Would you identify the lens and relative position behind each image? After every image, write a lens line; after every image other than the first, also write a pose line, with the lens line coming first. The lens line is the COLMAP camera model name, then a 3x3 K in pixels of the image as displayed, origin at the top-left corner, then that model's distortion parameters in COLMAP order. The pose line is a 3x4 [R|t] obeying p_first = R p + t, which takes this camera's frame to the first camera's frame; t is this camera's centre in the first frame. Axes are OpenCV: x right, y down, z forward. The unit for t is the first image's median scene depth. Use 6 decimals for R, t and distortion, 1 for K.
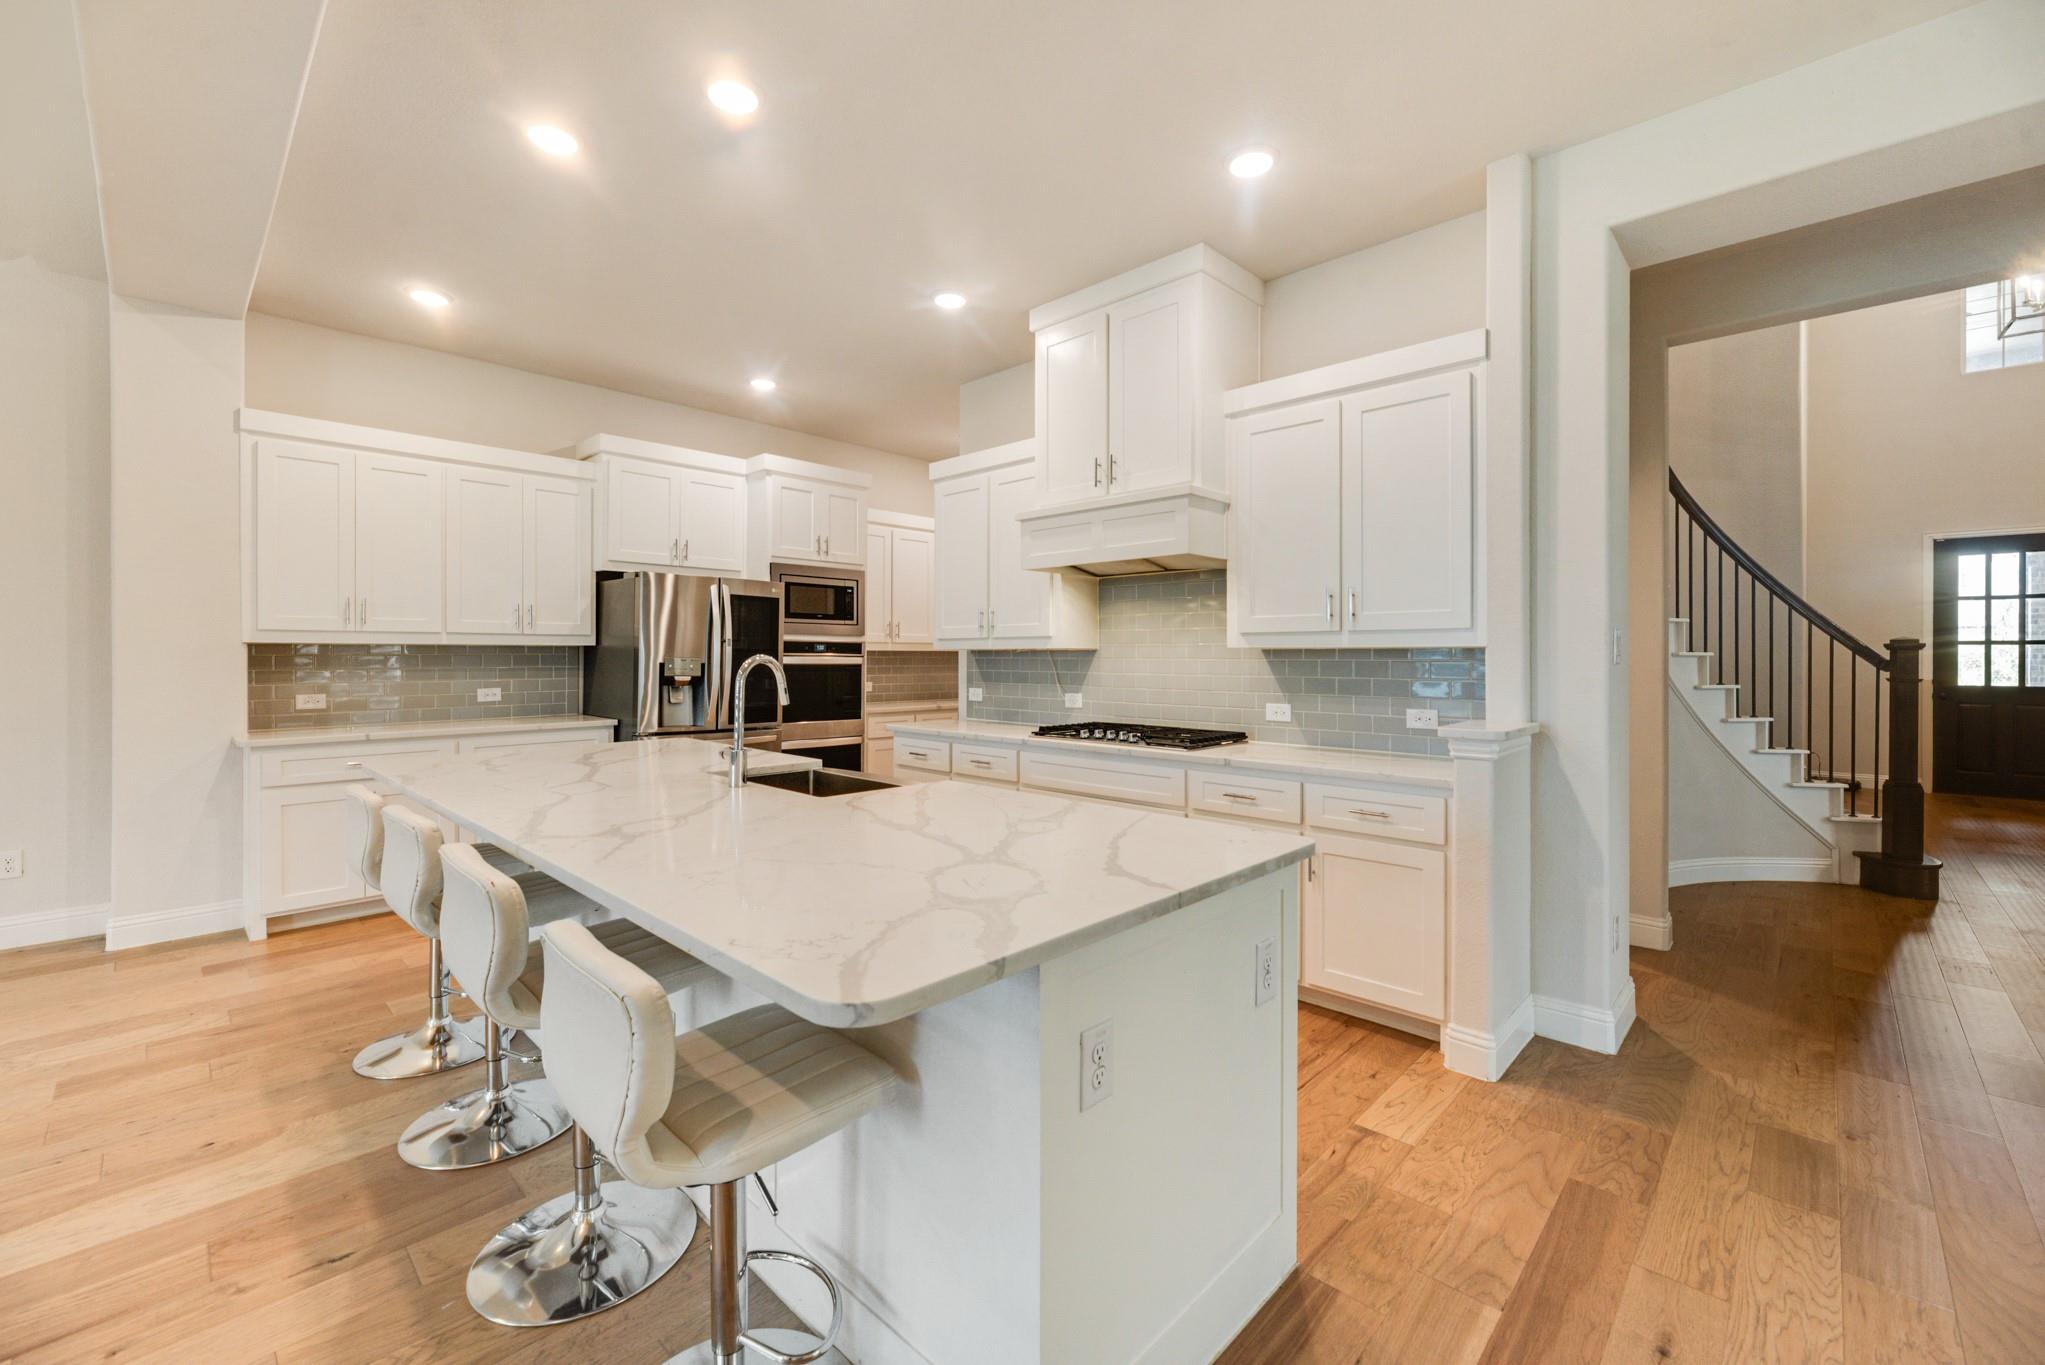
lens RADIAL K [[836.7, 0, 1032.2], [0, 836.7, 655.5], [0, 0, 1]] dist [-0.002306, -0.000456]
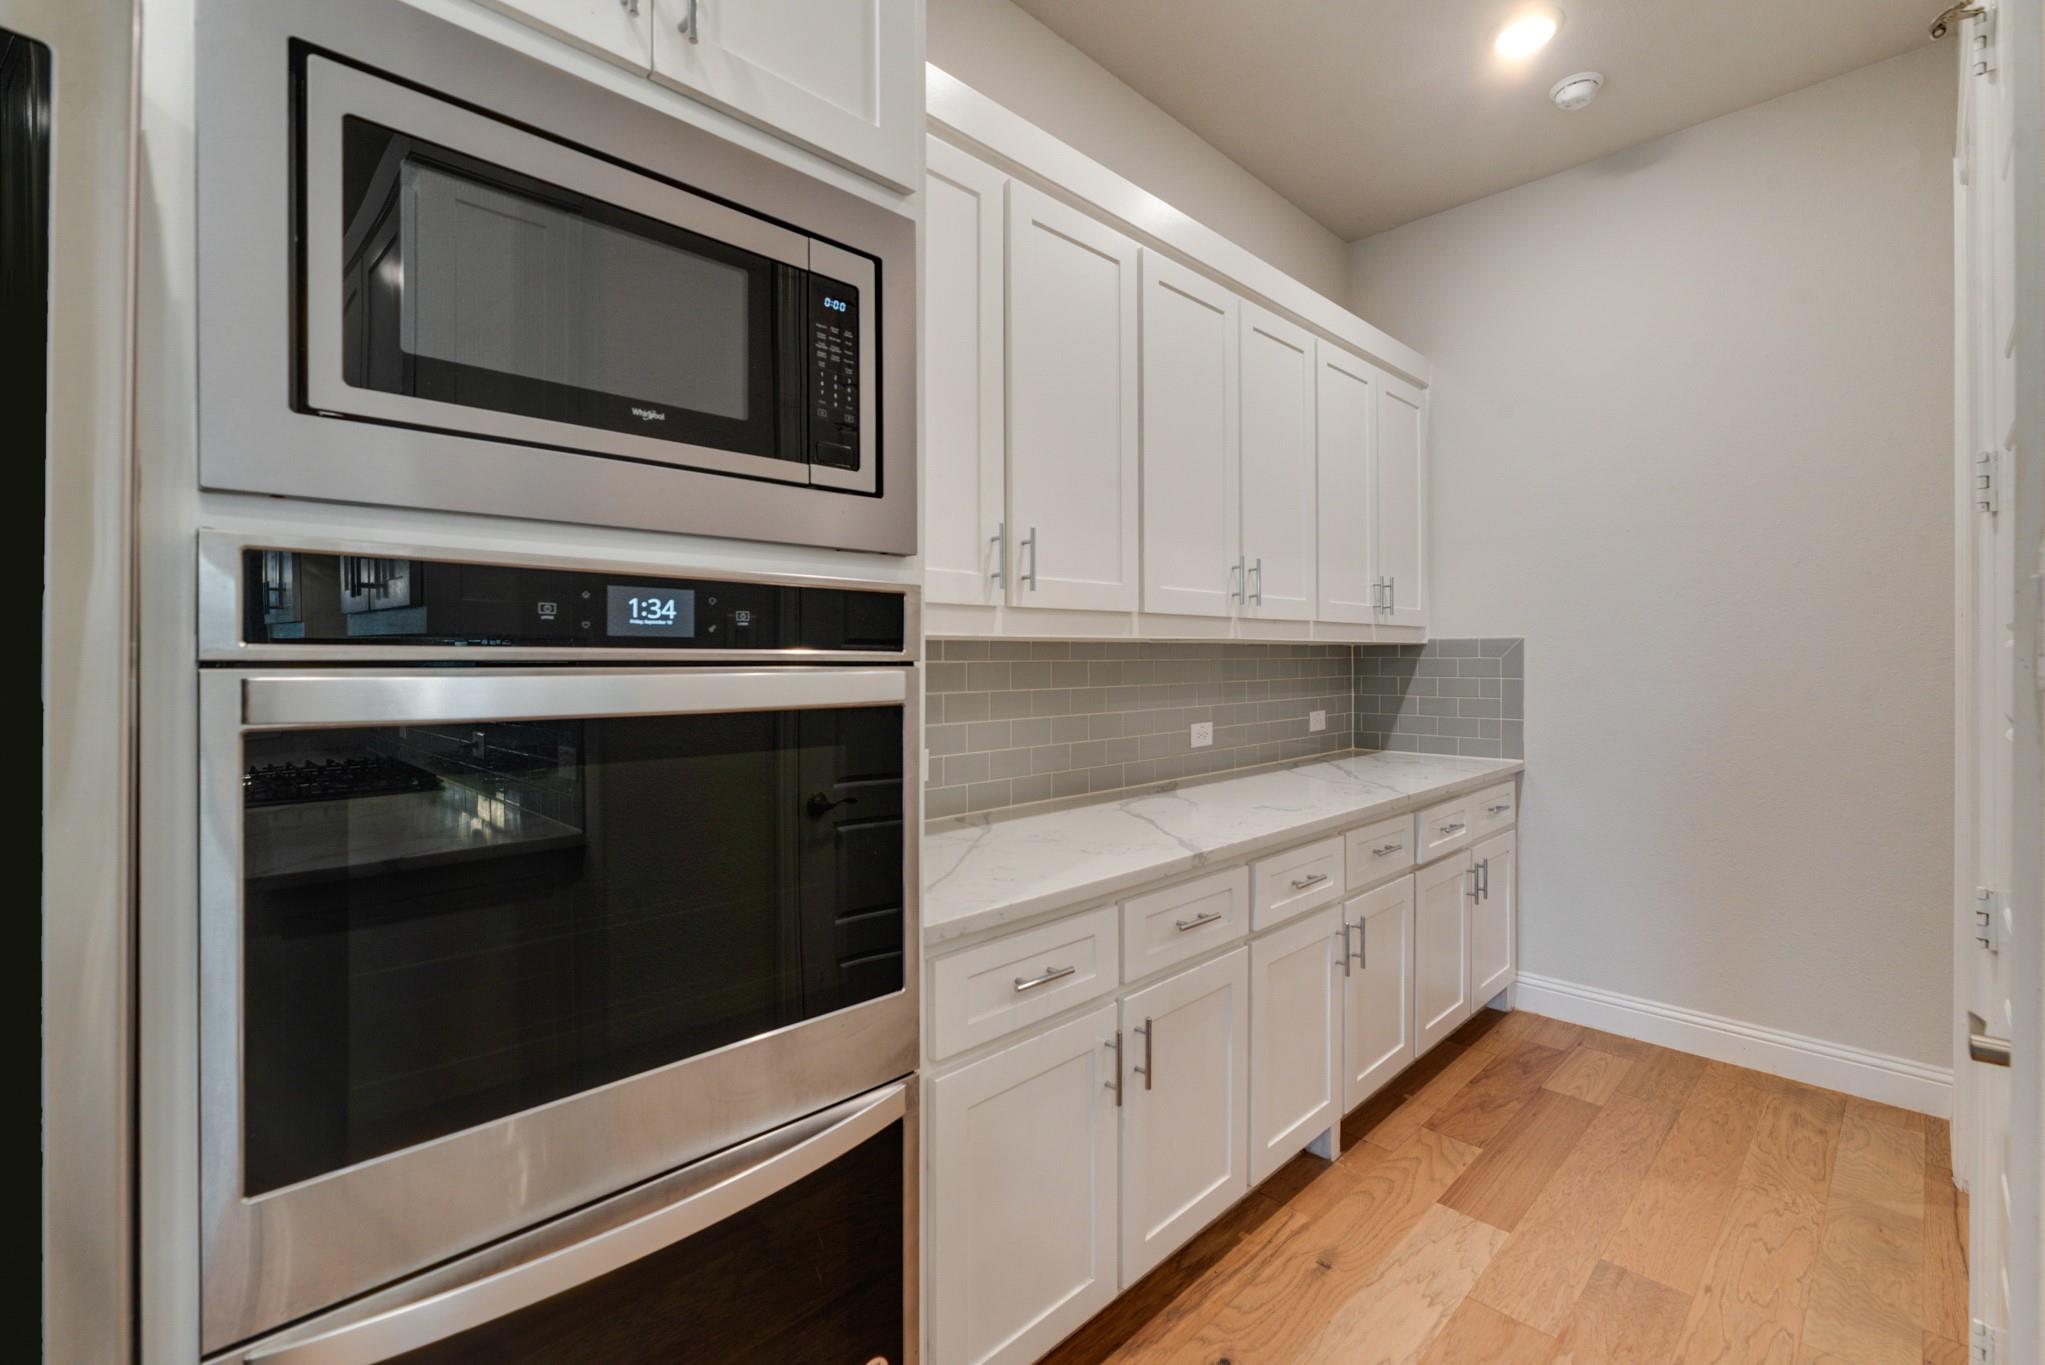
lens RADIAL K [[884.0, 0, 1012.5], [0, 884.0, 654.9], [0, 0, 1]] dist [-0.000533, 0.000435]
pose [[0.998737, -0.005117, -0.049987, -0.209613], [0.005224, 0.999984, 0.002000, -0.001296], [0.049976, -0.002259, 0.998748, 0.992826]]
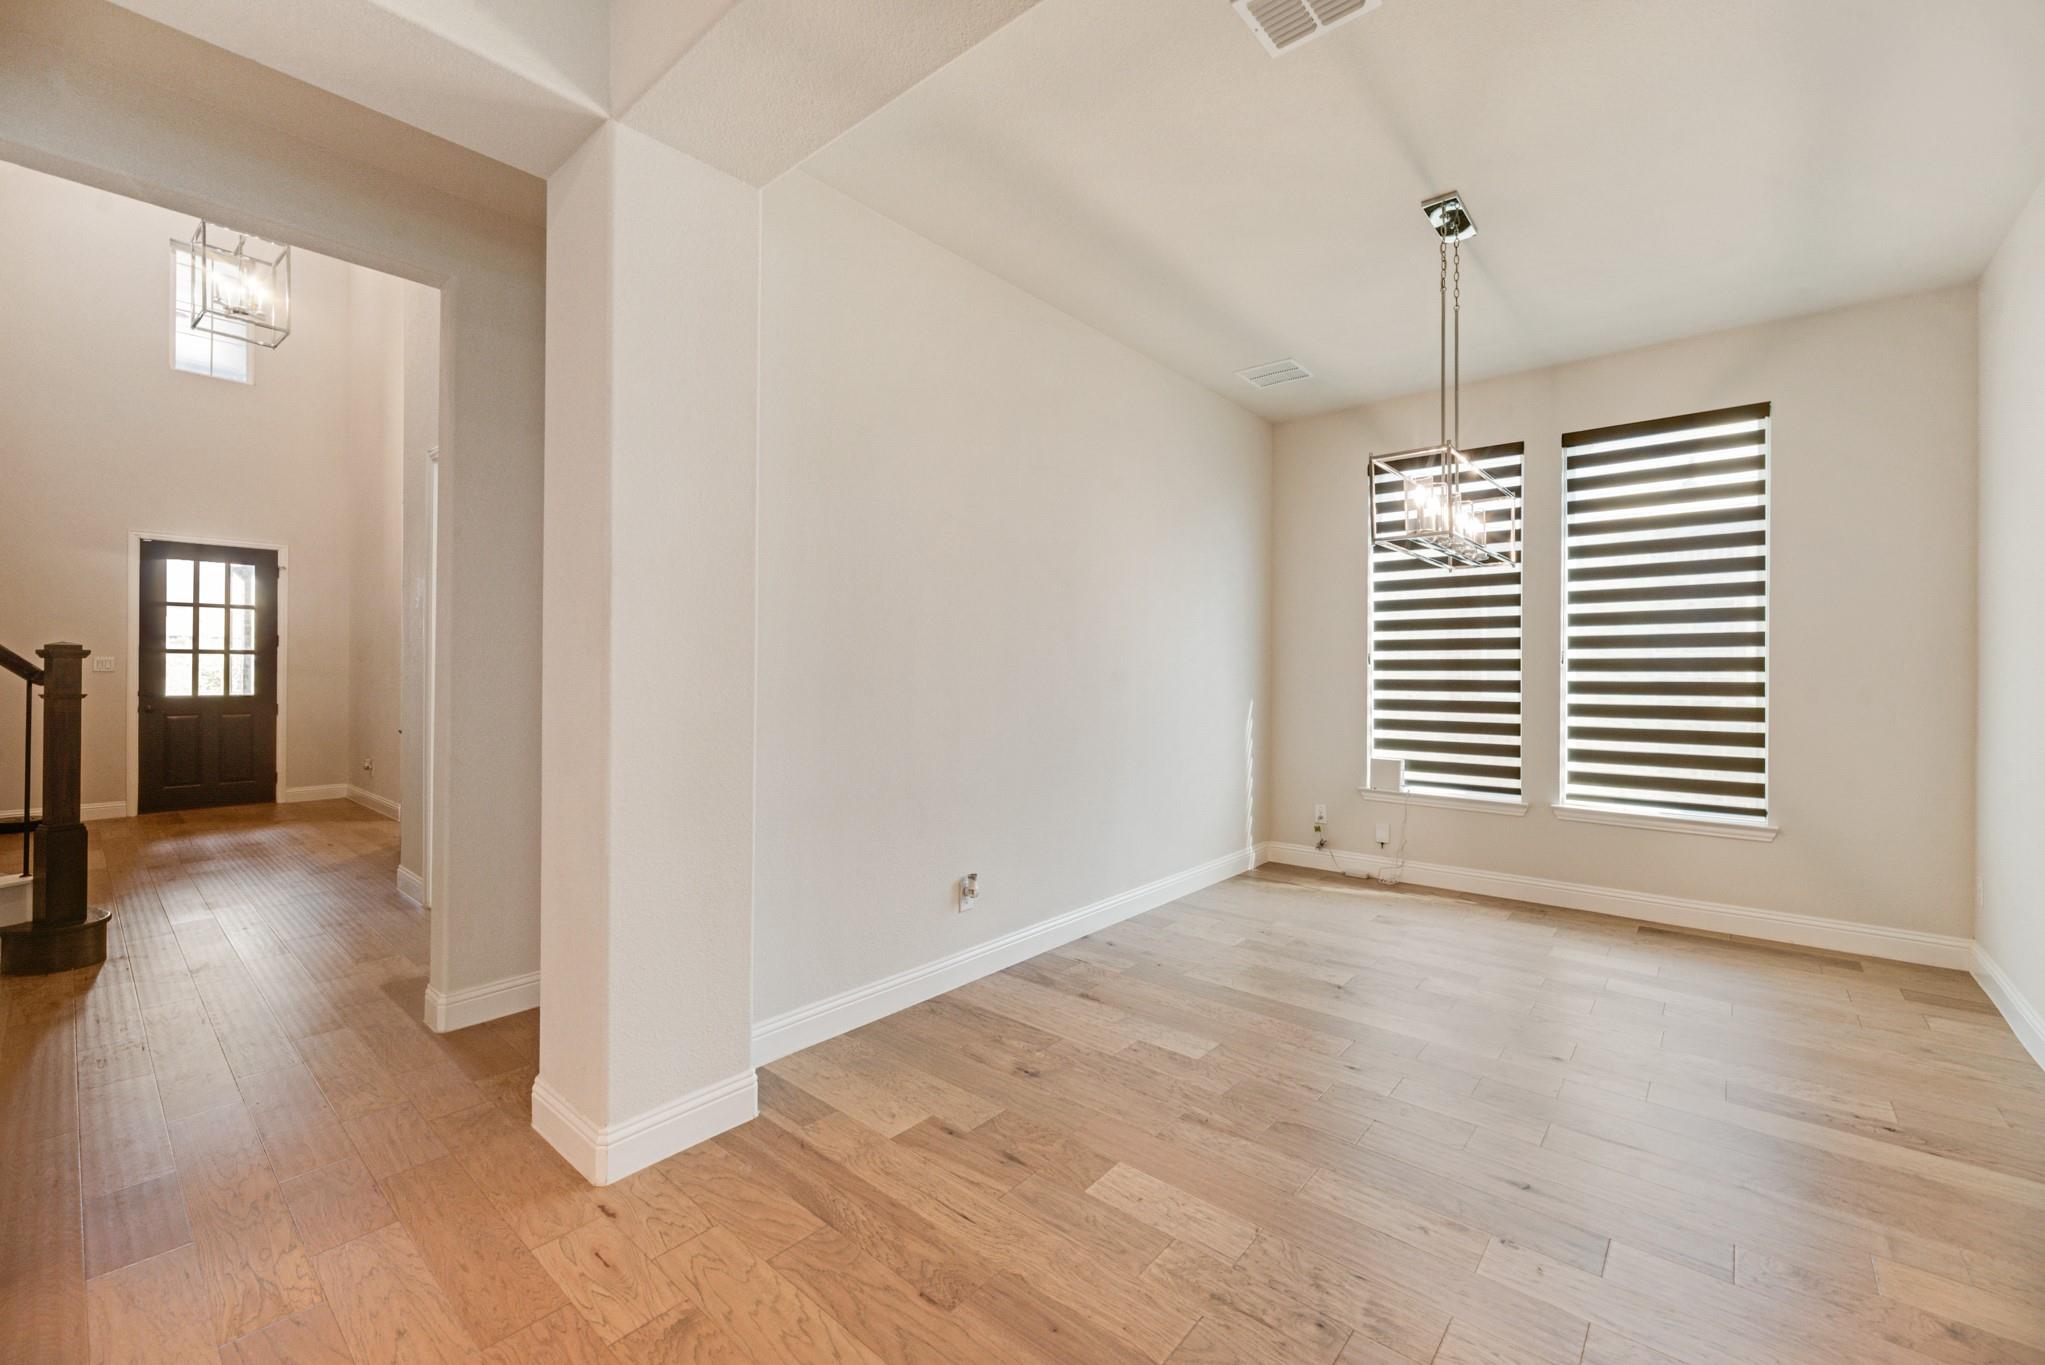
lens RADIAL K [[836.7, 0, 1013.3], [0, 836.7, 671.8], [0, 0, 1]] dist [-0.002306, -0.000456]
pose [[-0.035569, -0.004171, 0.999359, 0.209356], [-0.006064, 0.999974, 0.003958, -0.002143], [-0.999349, -0.005919, -0.035594, 0.118710]]
